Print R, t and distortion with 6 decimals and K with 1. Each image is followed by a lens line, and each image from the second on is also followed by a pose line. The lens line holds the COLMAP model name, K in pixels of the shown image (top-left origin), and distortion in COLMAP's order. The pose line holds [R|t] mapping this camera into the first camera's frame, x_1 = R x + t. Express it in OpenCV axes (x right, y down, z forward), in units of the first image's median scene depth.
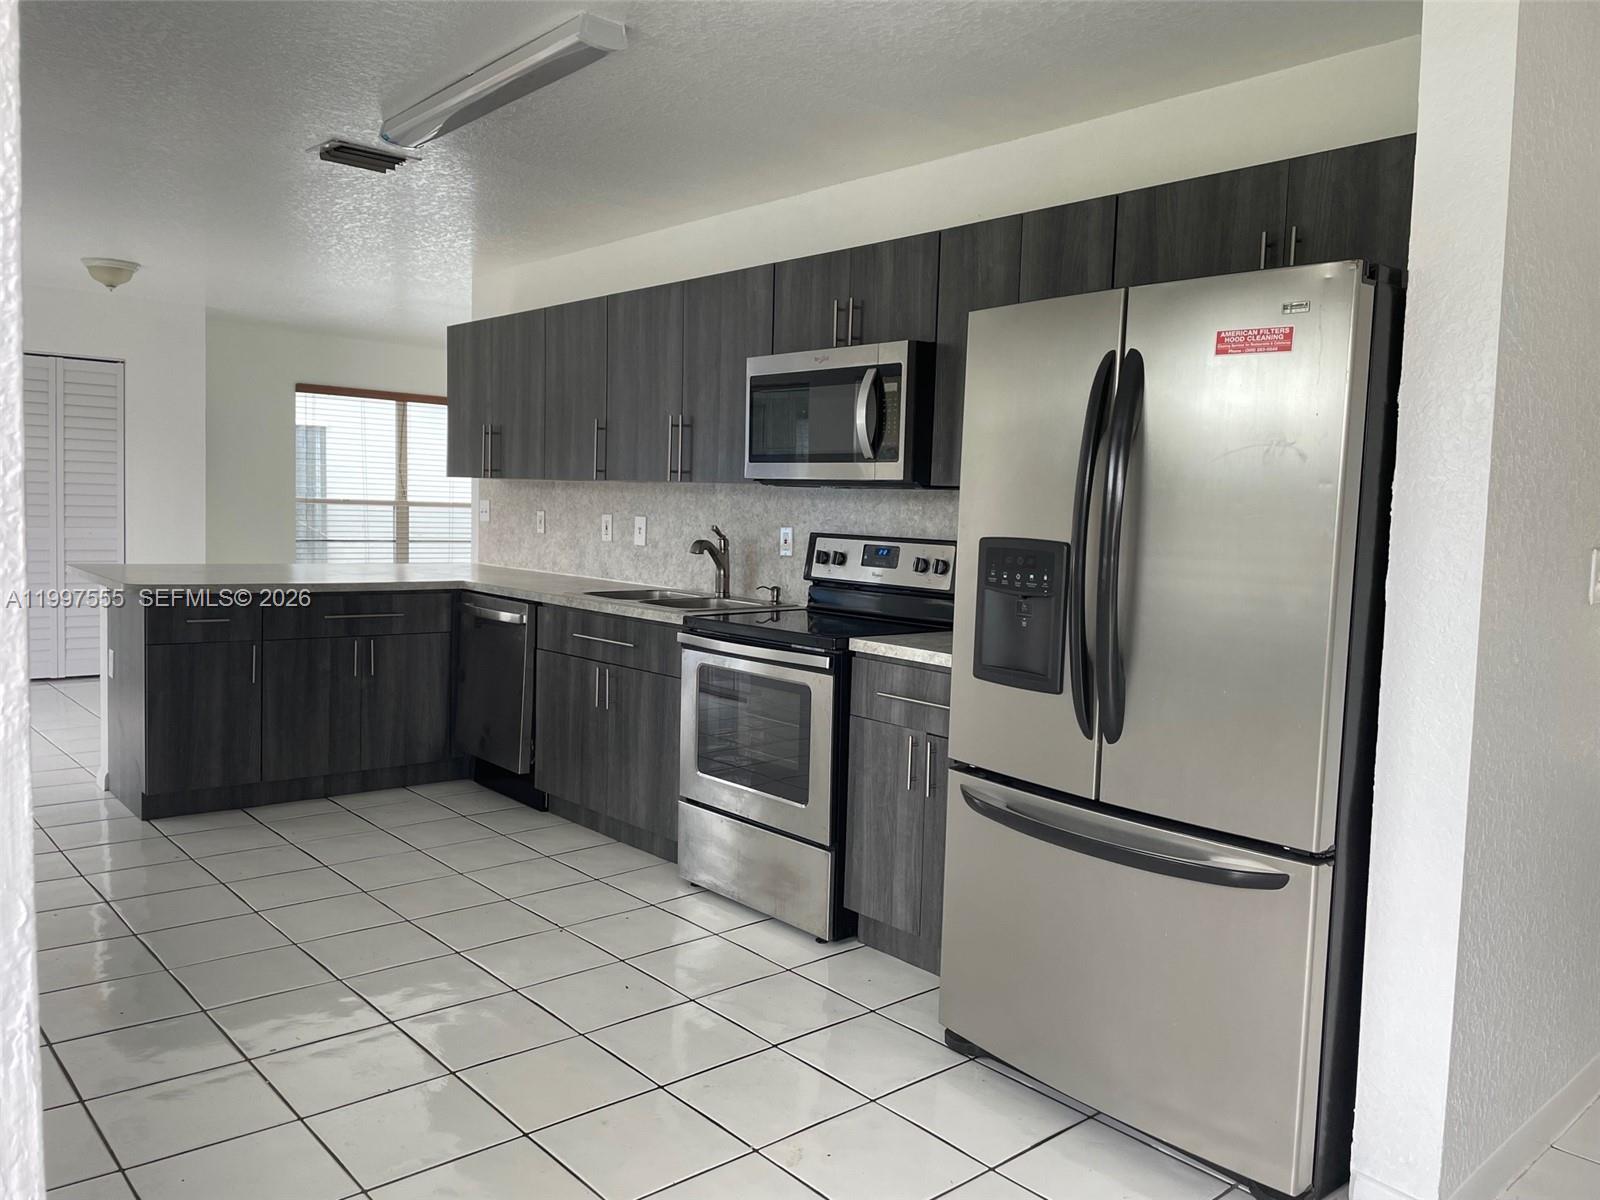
lens RADIAL K [[1210.8, 0, 800.0], [0, 1210.8, 600.0], [0, 0, 1]] dist [0.106762, -0.179155]
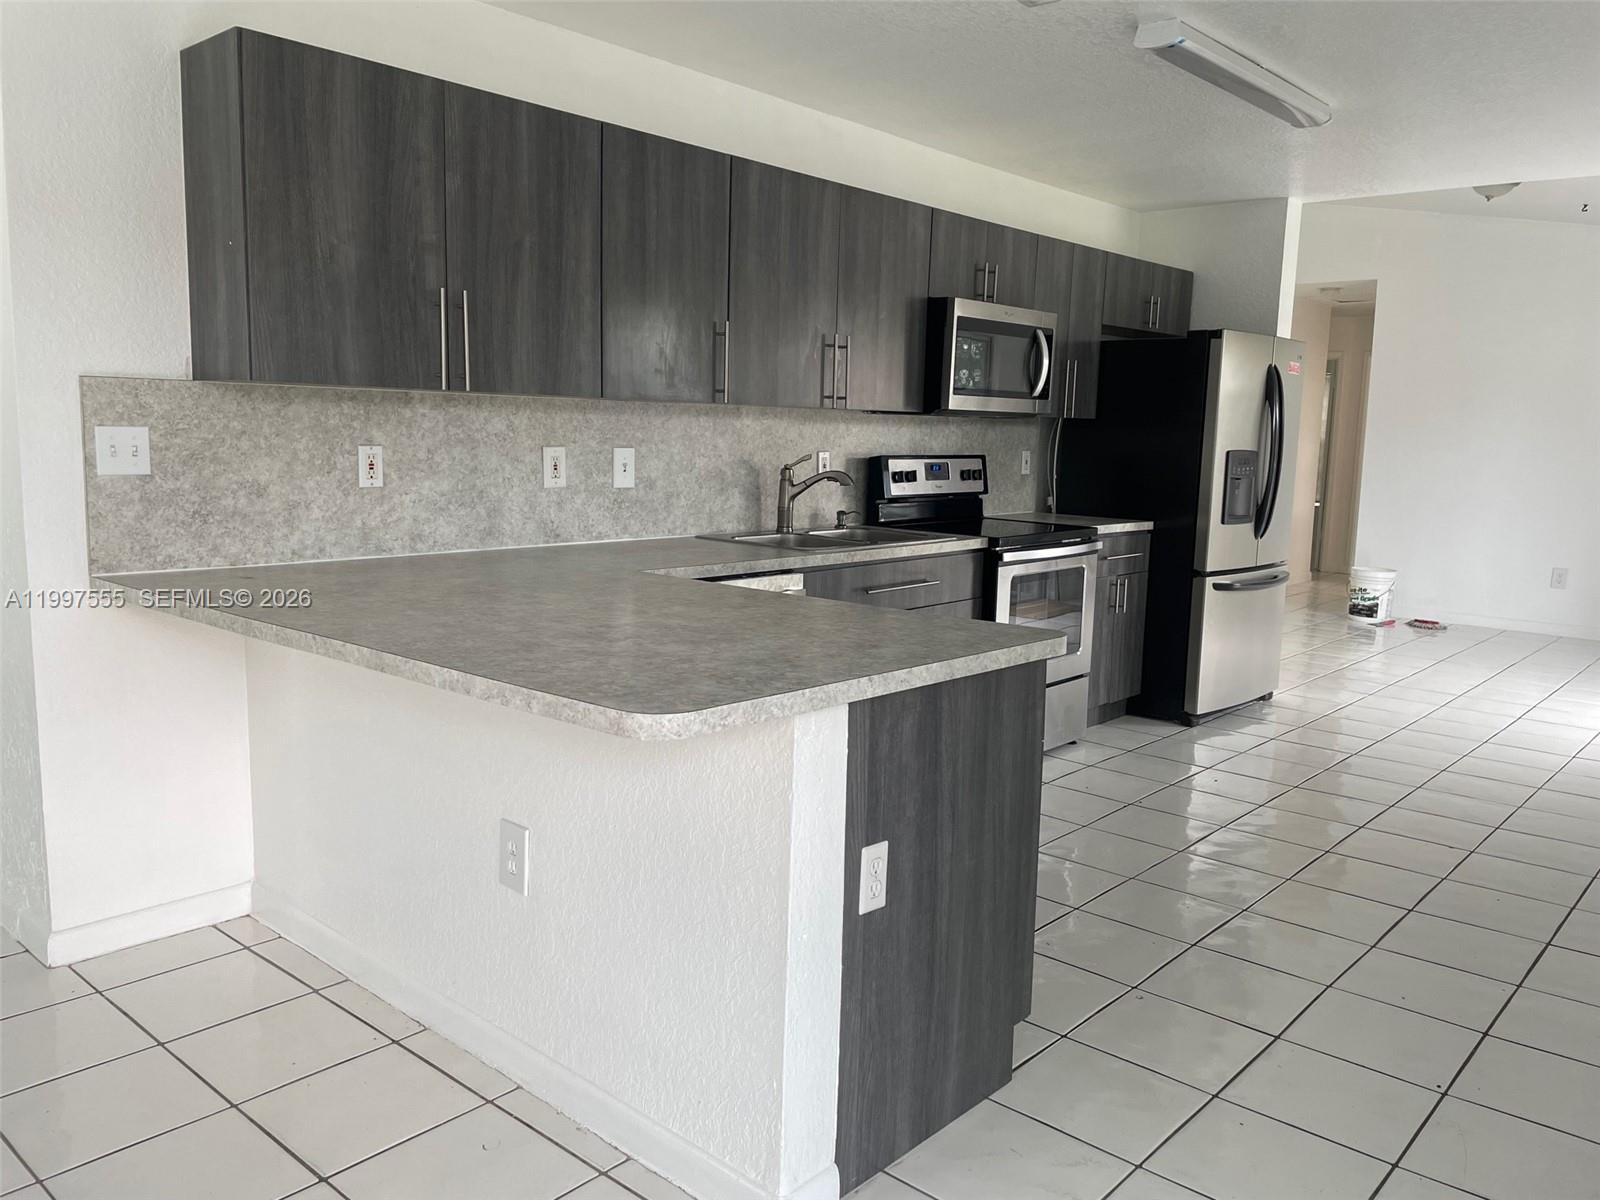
lens RADIAL K [[1210.8, 0, 800.0], [0, 1210.8, 600.0], [0, 0, 1]] dist [0.106762, -0.179155]
pose [[-0.128981, -0.183032, 0.974609, -0.895994], [0.044084, 0.980789, 0.190026, -0.116113], [-0.990667, 0.067475, -0.118434, 1.010206]]
